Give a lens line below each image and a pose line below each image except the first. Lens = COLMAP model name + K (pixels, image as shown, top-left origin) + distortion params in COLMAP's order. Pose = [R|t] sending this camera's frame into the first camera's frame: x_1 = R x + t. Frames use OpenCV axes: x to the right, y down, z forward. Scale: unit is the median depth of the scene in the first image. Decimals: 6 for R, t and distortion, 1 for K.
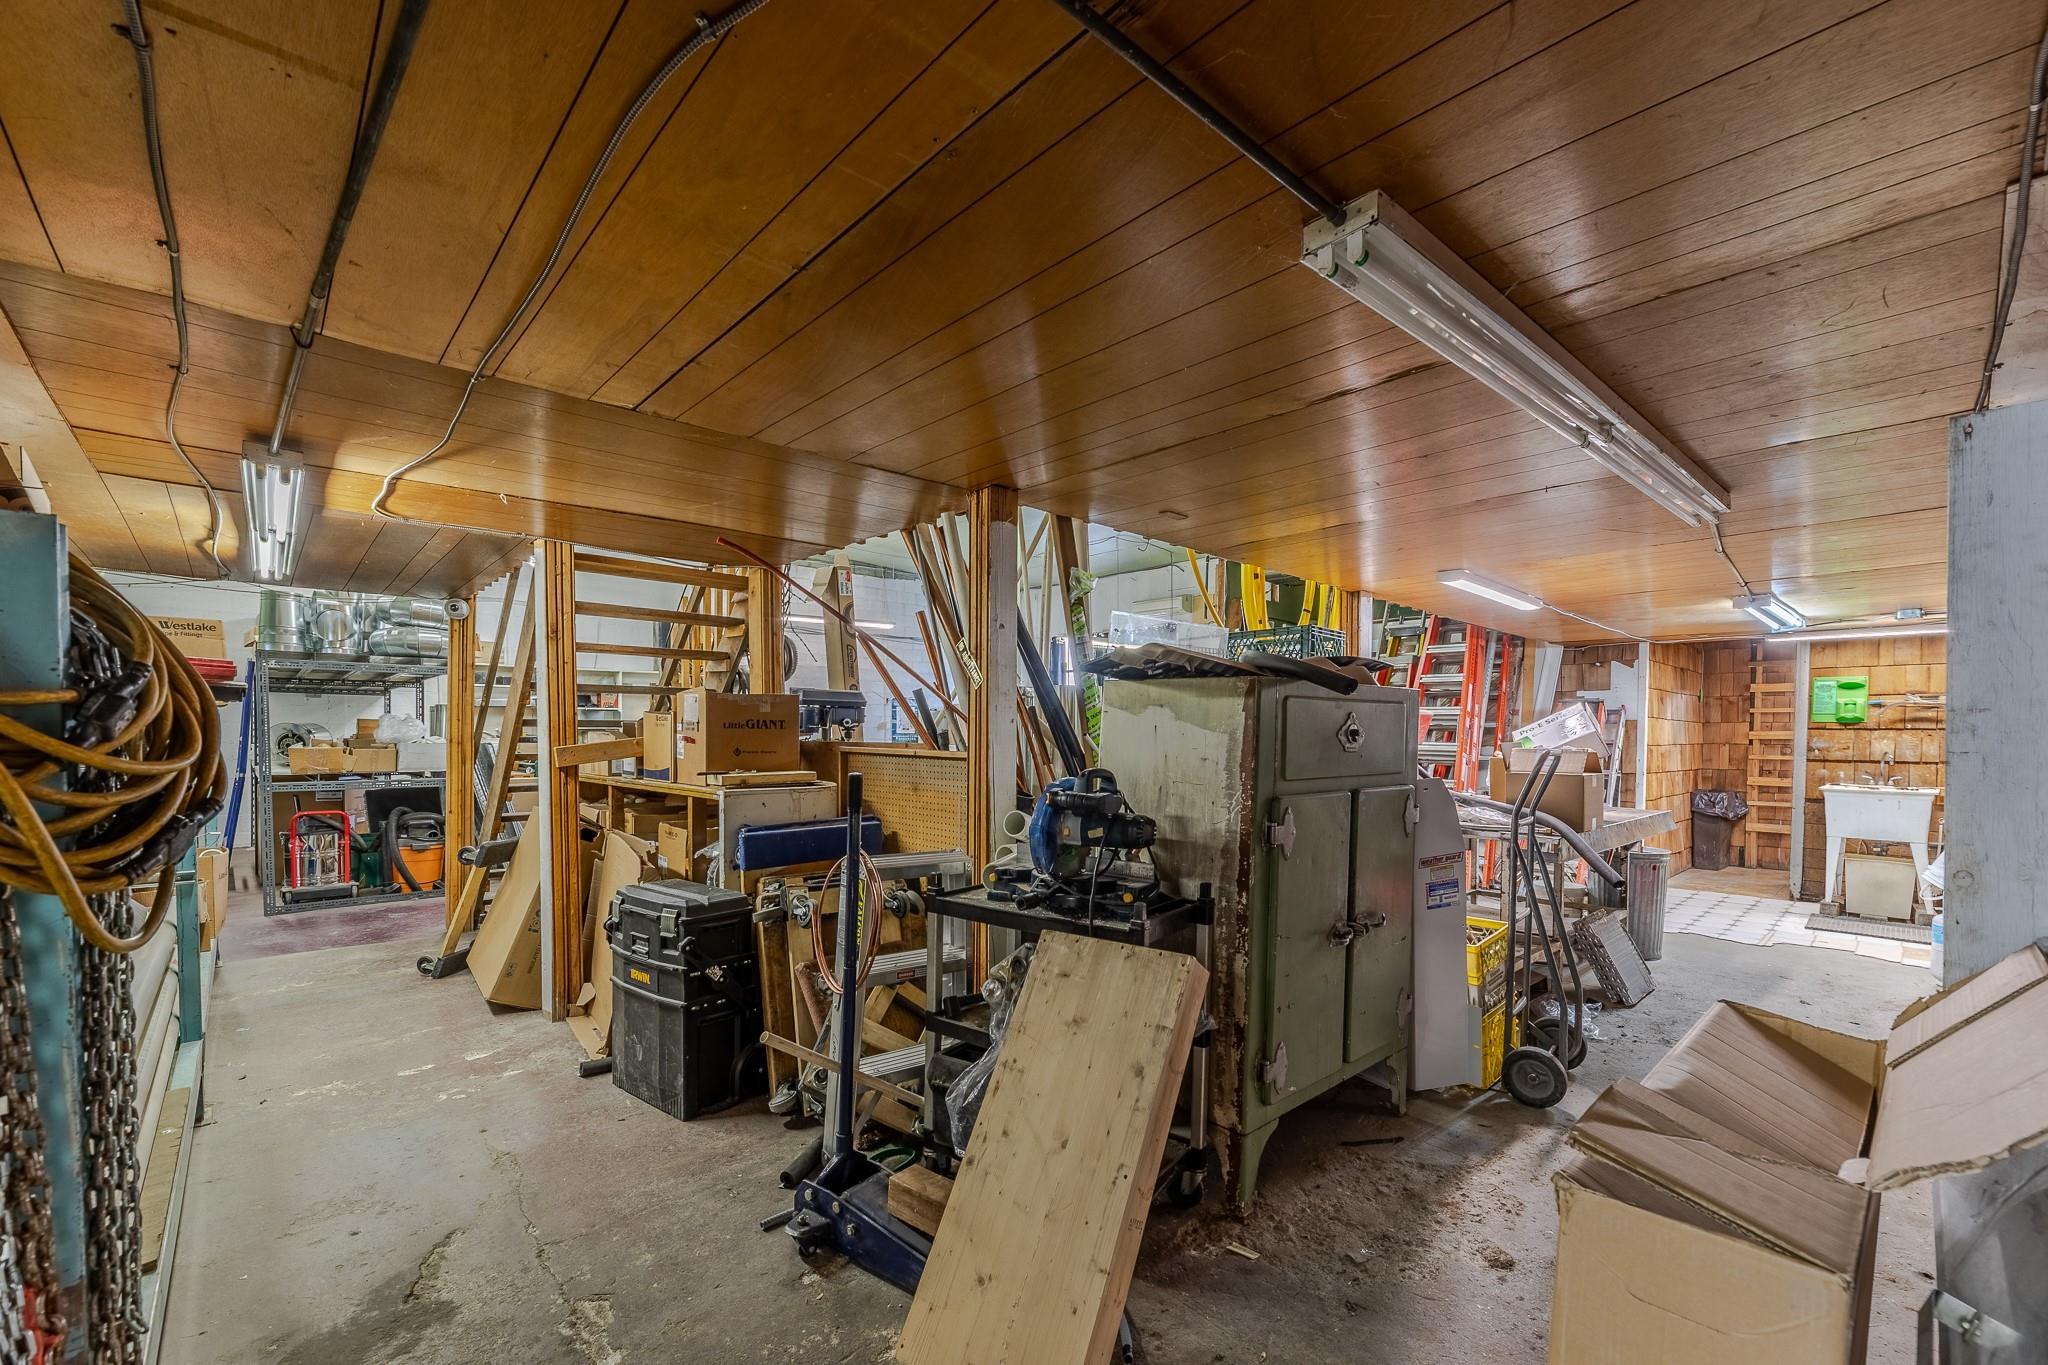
lens RADIAL K [[853.8, 0, 1050.8], [0, 853.8, 758.8], [0, 0, 1]] dist [-0.003058, 0.000922]
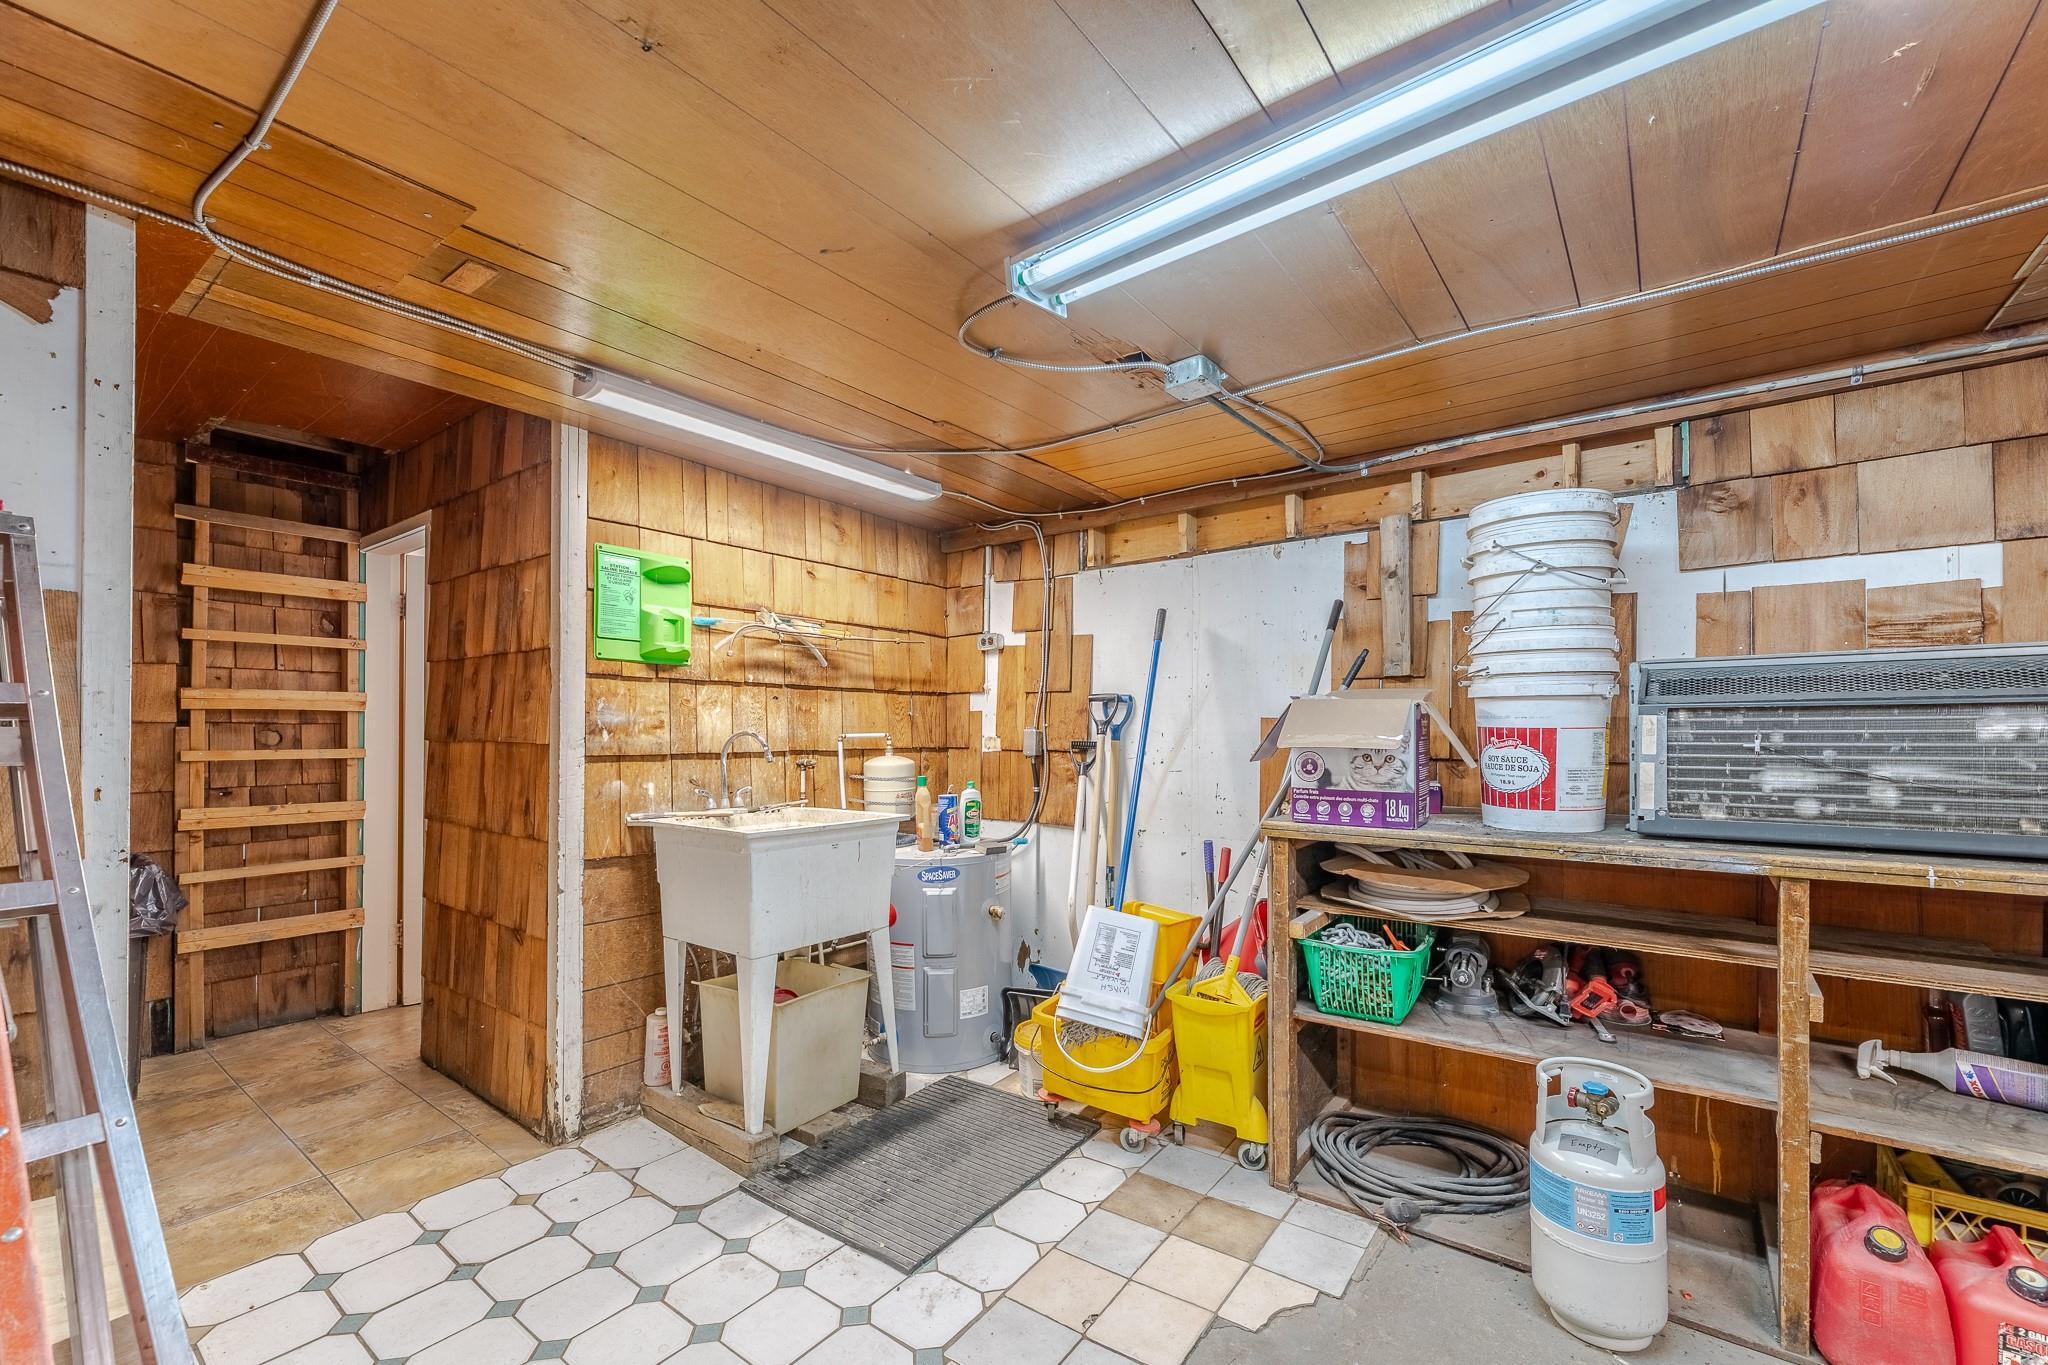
lens RADIAL K [[853.8, 0, 1023.0], [0, 853.8, 723.4], [0, 0, 1]] dist [-0.003058, 0.000922]
pose [[-0.172268, 0.002069, 0.985048, 0.492265], [0.027661, 0.999614, 0.002738, -0.009705], [-0.984662, 0.027719, -0.172258, 0.892612]]
